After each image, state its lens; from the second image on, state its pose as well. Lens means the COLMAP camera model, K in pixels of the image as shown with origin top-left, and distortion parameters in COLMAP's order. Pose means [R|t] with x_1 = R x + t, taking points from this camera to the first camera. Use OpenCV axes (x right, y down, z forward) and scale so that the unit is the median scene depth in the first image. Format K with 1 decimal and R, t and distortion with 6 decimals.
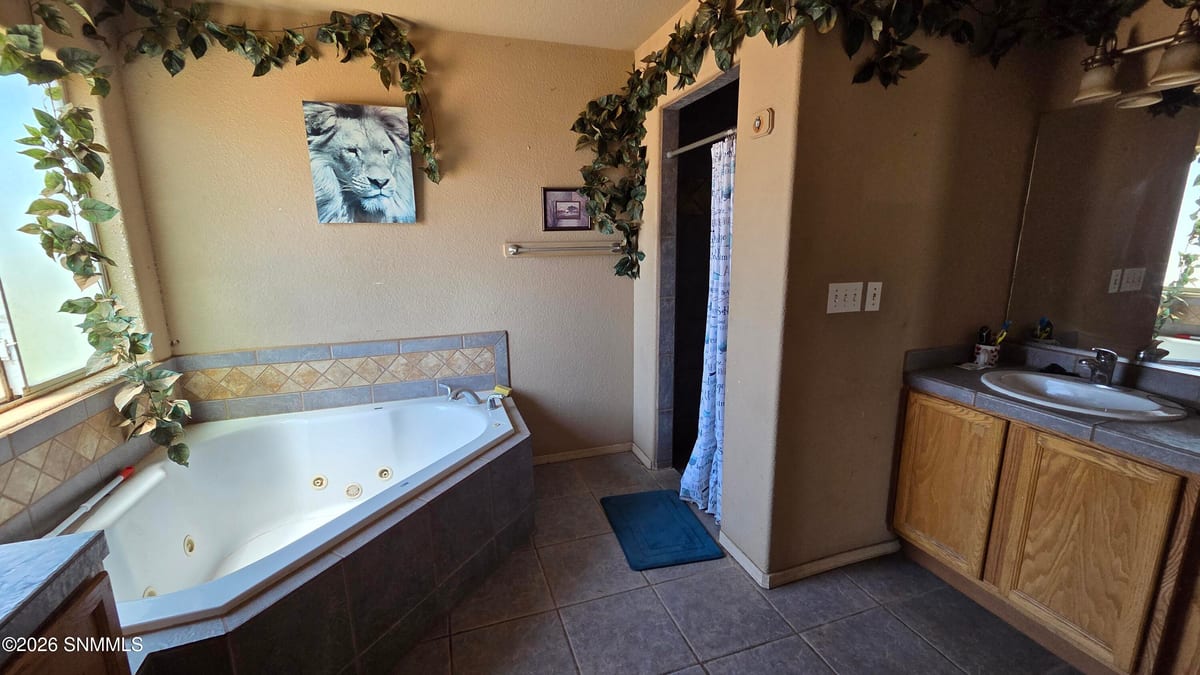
lens RADIAL K [[489.3, 0, 594.8], [0, 489.3, 335.3], [0, 0, 1]] dist [-0.000243, -0.000488]
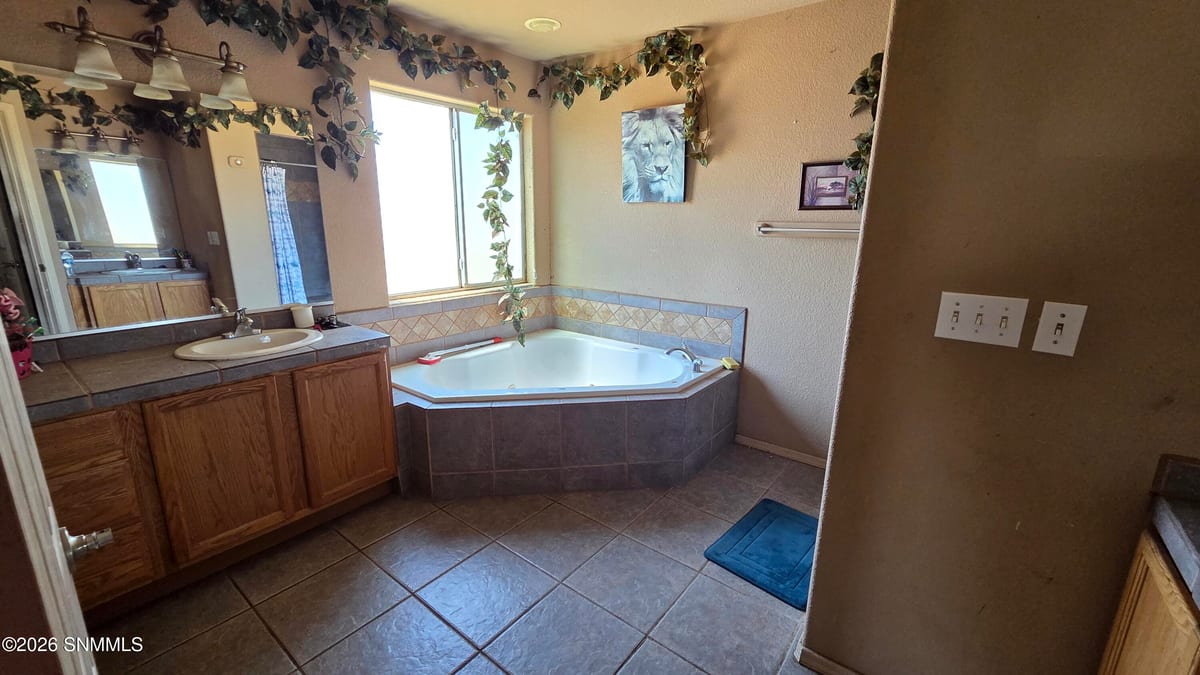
lens RADIAL K [[489.3, 0, 598.7], [0, 489.3, 336.0], [0, 0, 1]] dist [-0.000243, -0.000488]
pose [[0.553389, 0.214767, -0.804758, 0.569274], [-0.184601, 0.973782, 0.132934, -0.037048], [0.812209, 0.074995, 0.578526, 0.189318]]
